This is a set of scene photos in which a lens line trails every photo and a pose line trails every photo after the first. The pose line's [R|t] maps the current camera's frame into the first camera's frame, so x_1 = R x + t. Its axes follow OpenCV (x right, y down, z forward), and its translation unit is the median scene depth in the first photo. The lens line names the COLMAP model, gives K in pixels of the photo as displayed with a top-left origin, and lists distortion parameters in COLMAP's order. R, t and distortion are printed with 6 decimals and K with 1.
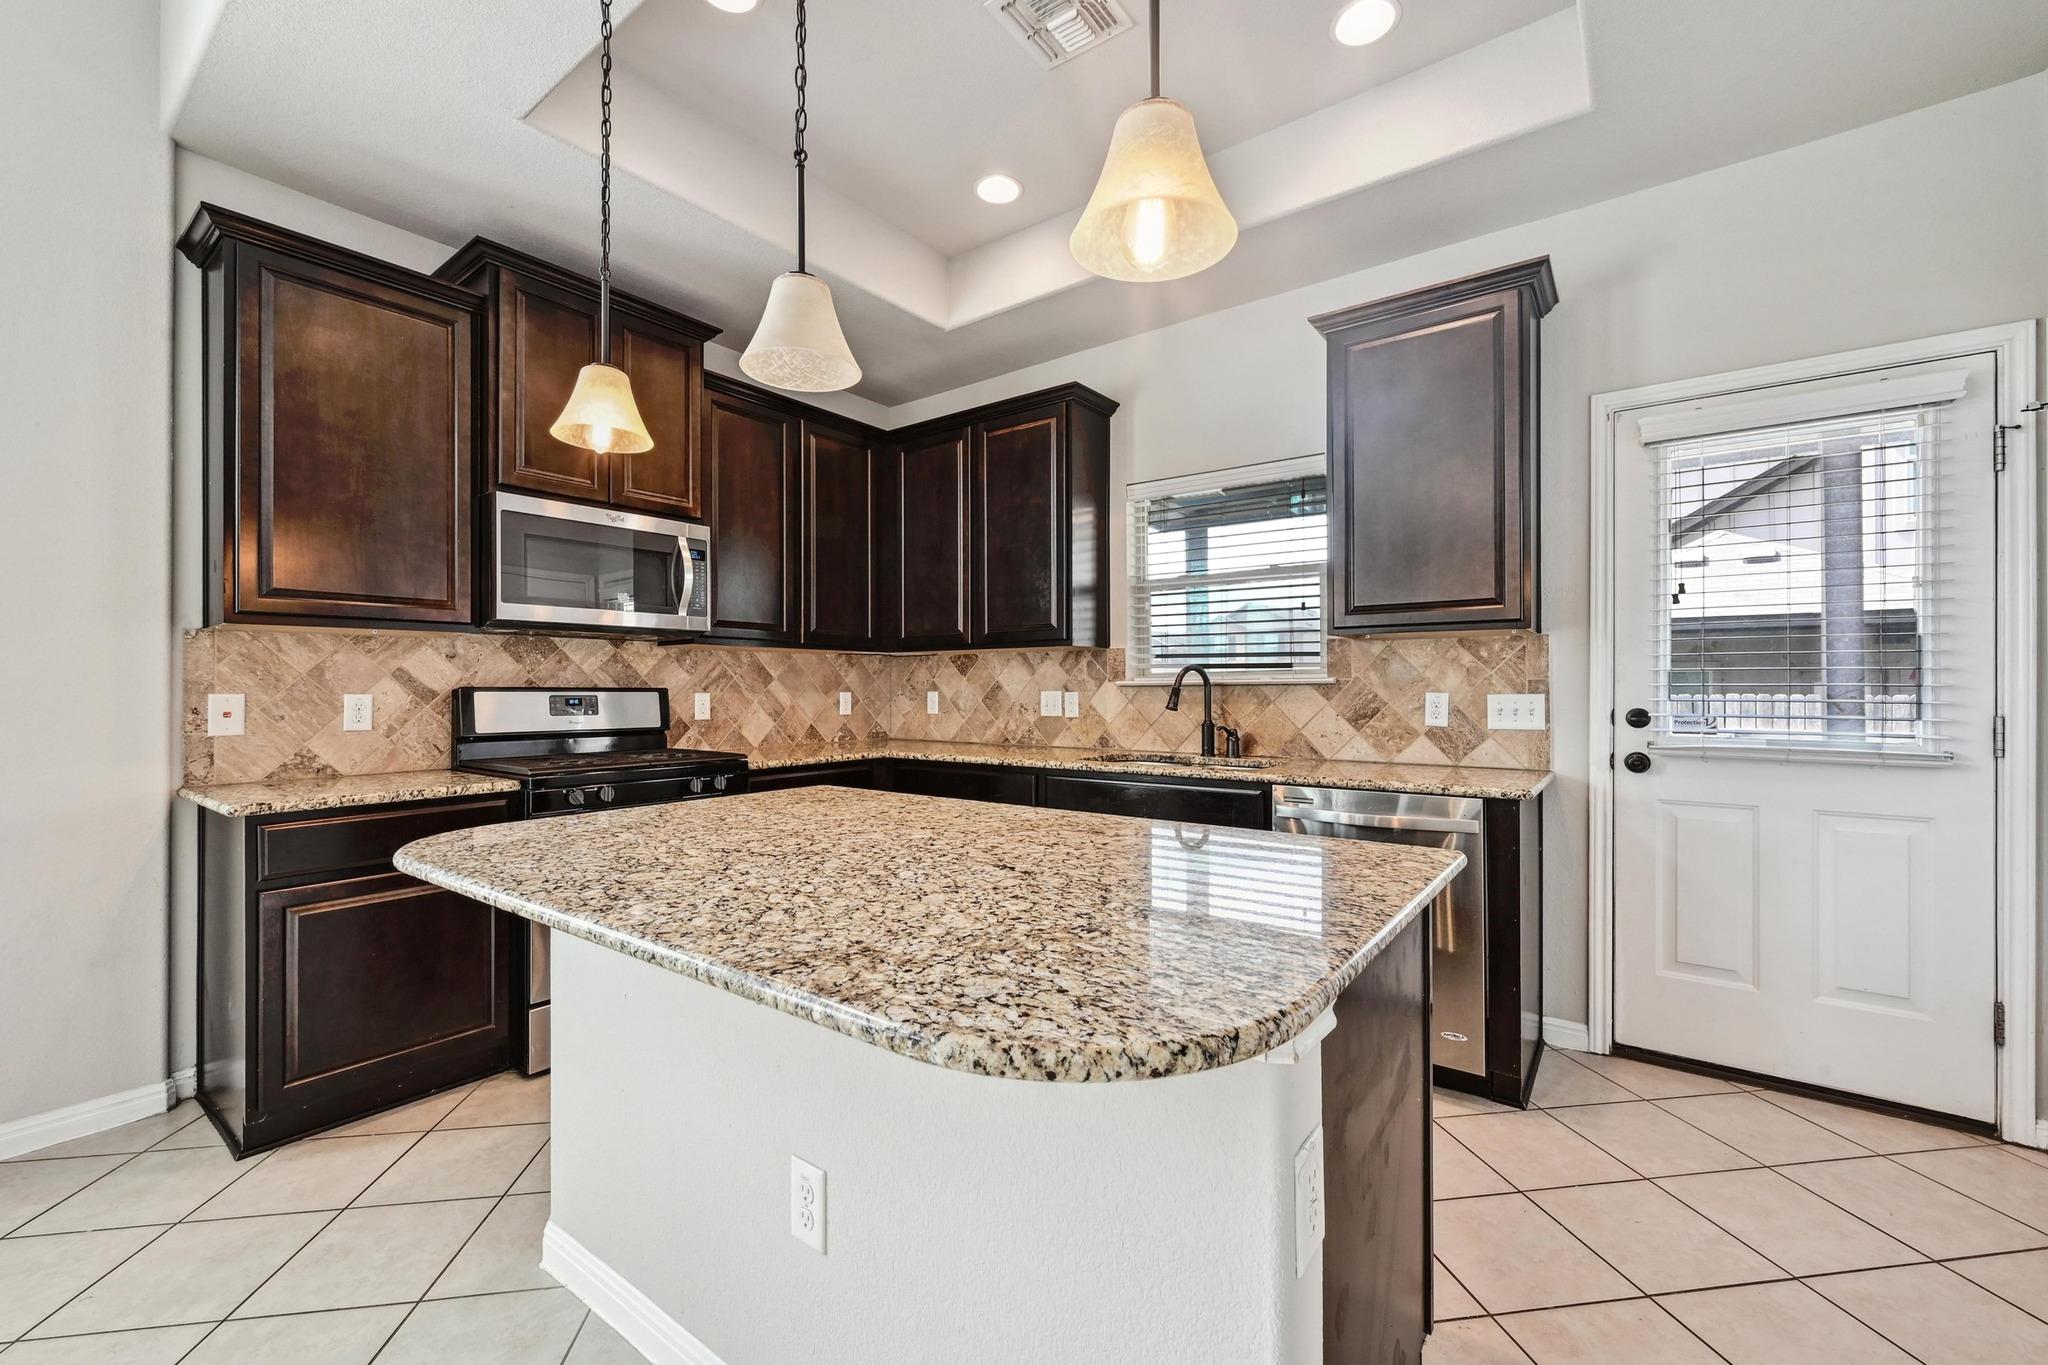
lens RADIAL K [[824.5, 0, 1030.3], [0, 824.5, 680.6], [0, 0, 1]] dist [0.000421, -0.000152]
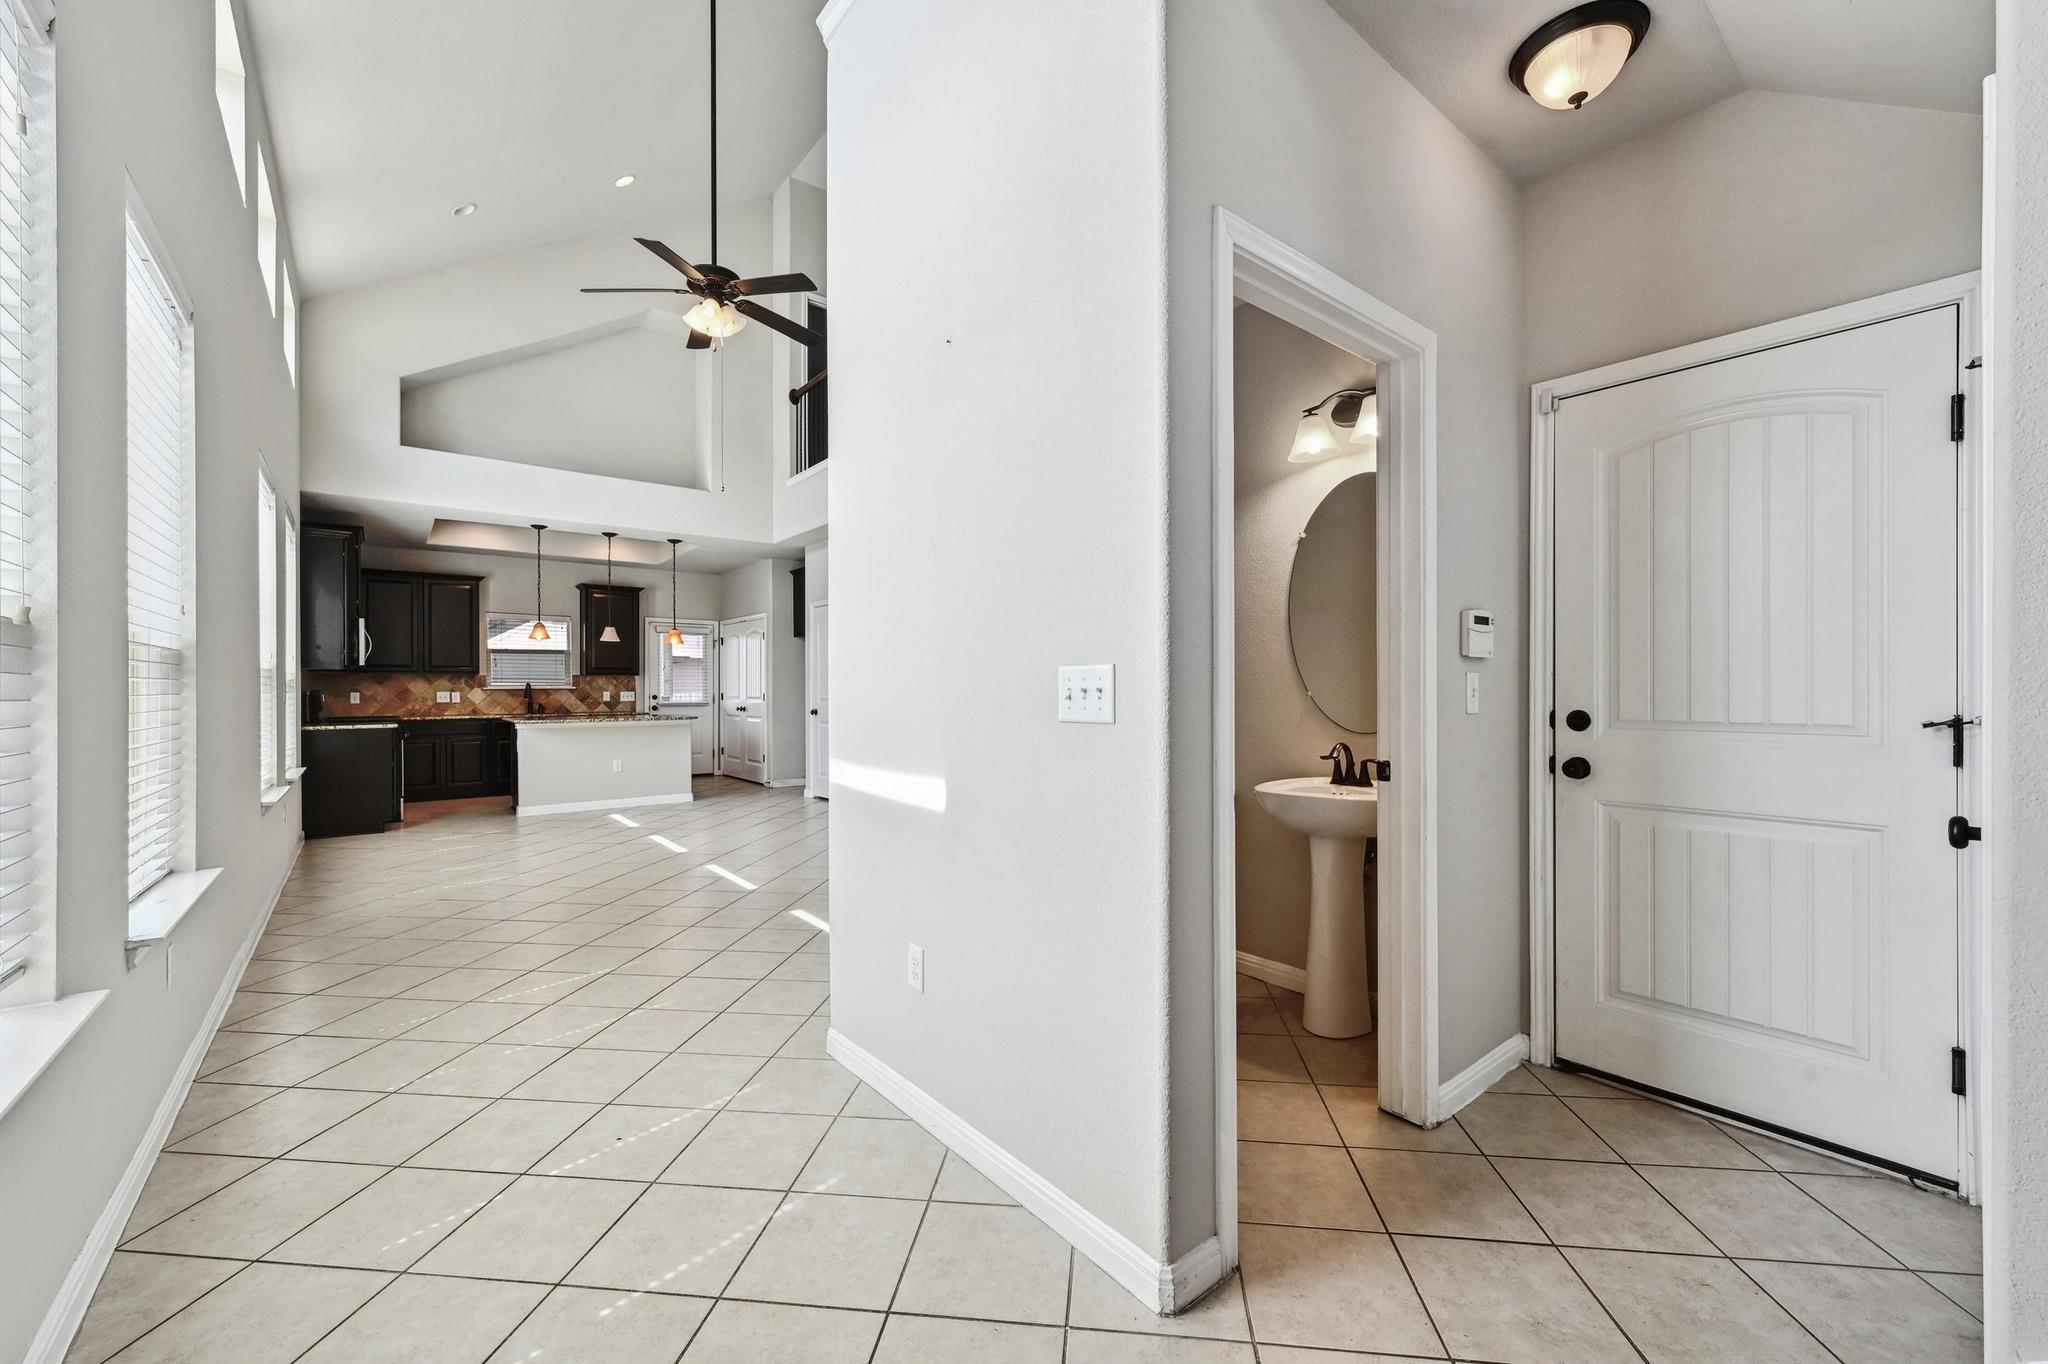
lens RADIAL K [[822.9, 0, 1028.8], [0, 822.9, 694.1], [0, 0, 1]] dist [0.002031, -0.000029]
pose [[0.252553, -0.005106, 0.967570, -2.485969], [-0.005785, 0.999960, 0.006787, -0.008600], [-0.967566, -0.007311, 0.252513, -1.660347]]
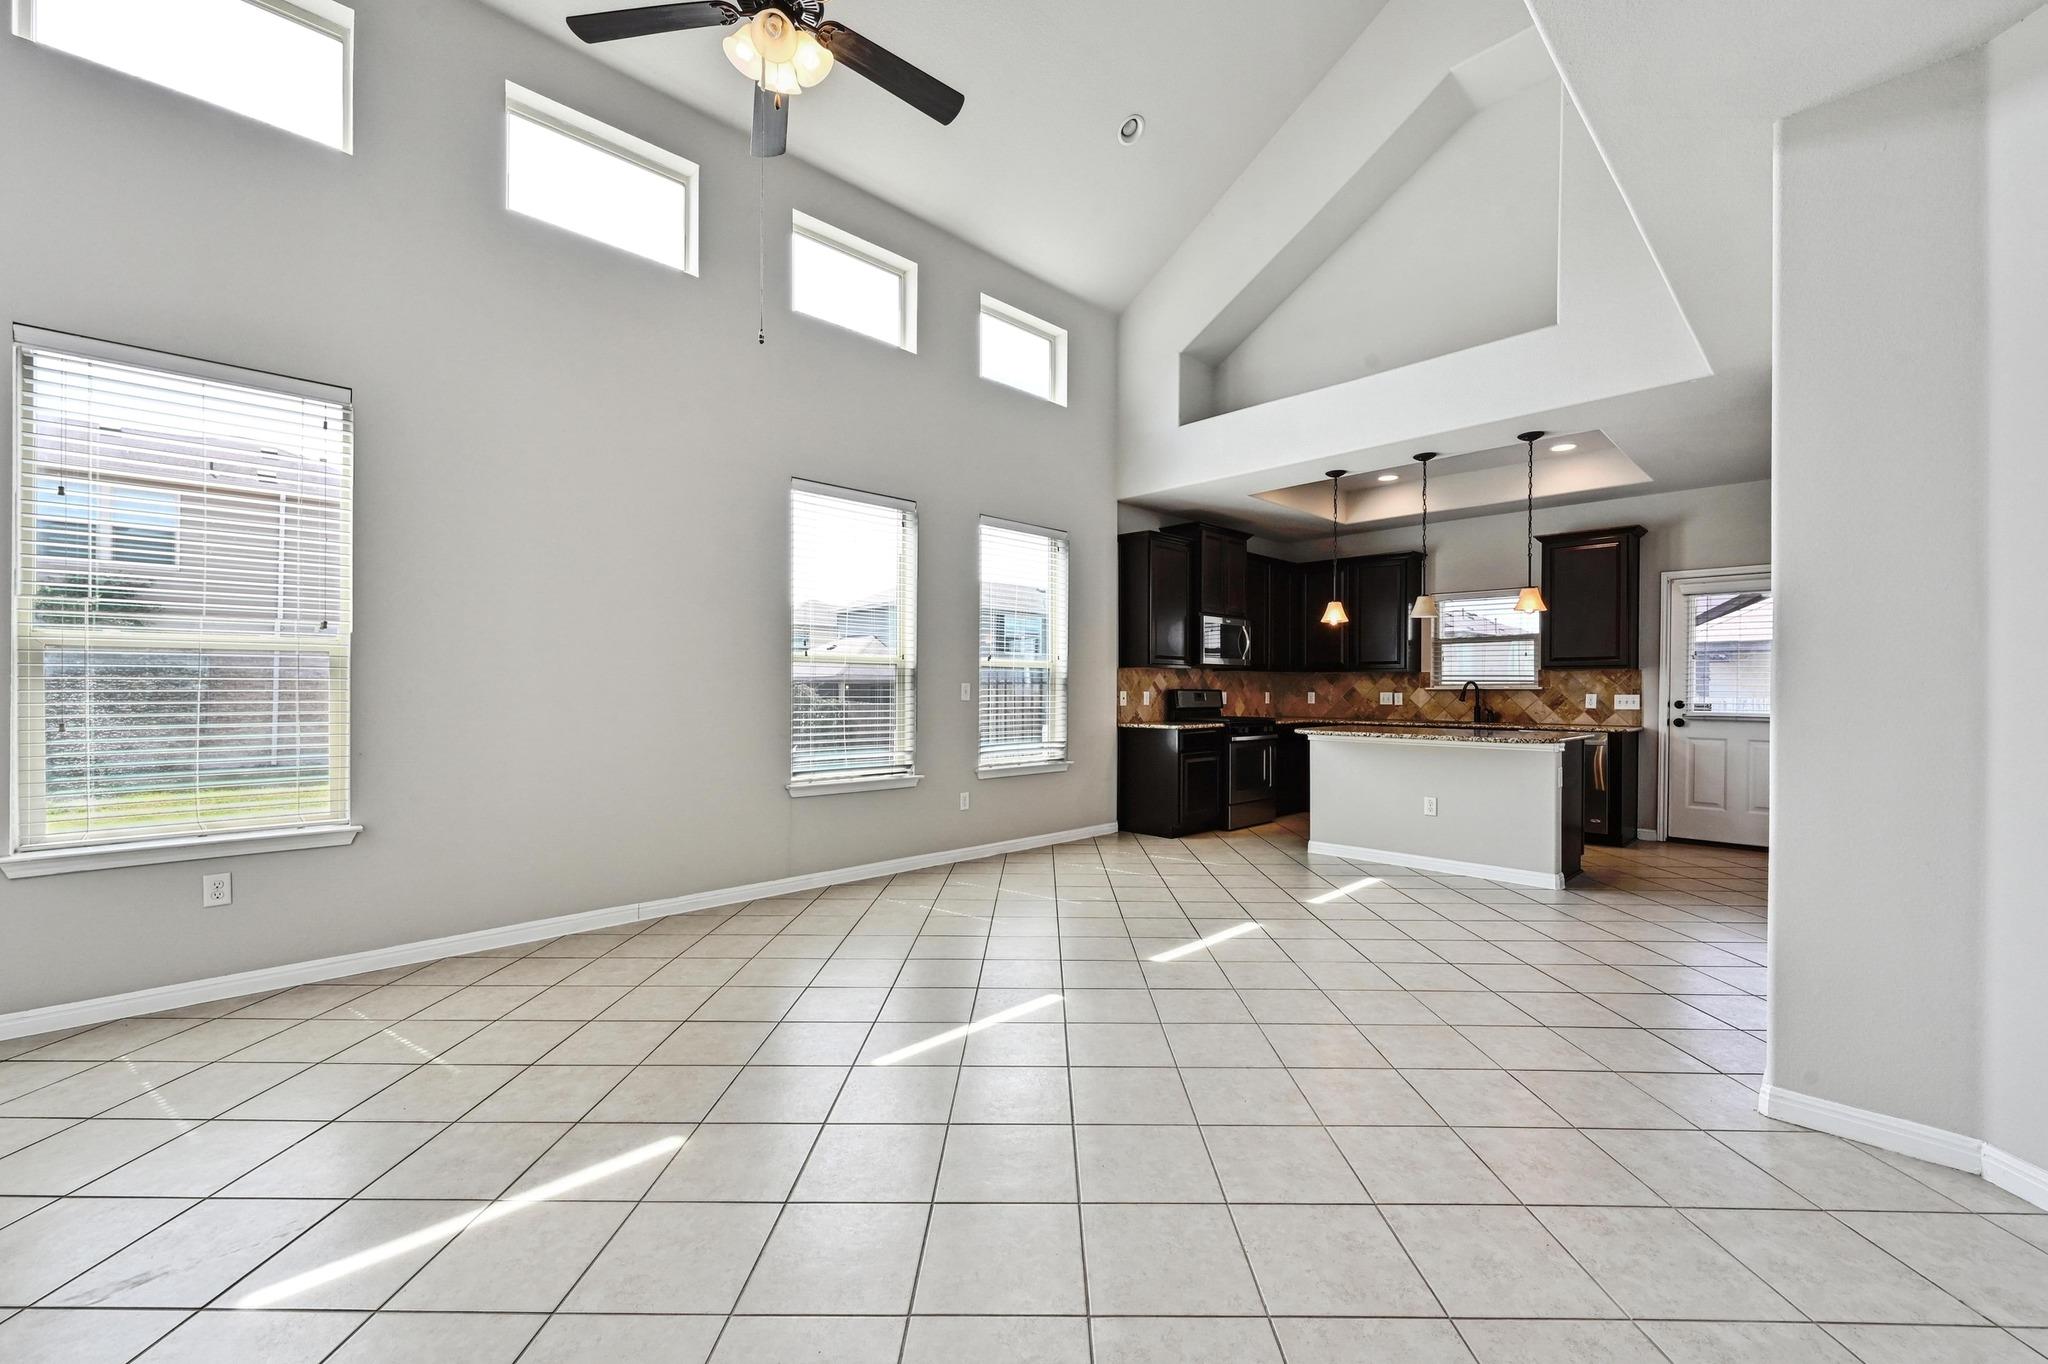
lens RADIAL K [[822.9, 0, 1028.8], [0, 822.9, 694.1], [0, 0, 1]] dist [0.002031, -0.000029]
pose [[0.987260, 0.006886, -0.158969, -0.706400], [-0.004566, 0.999878, 0.014955, -0.012494], [0.159053, -0.014039, 0.987170, -1.551897]]
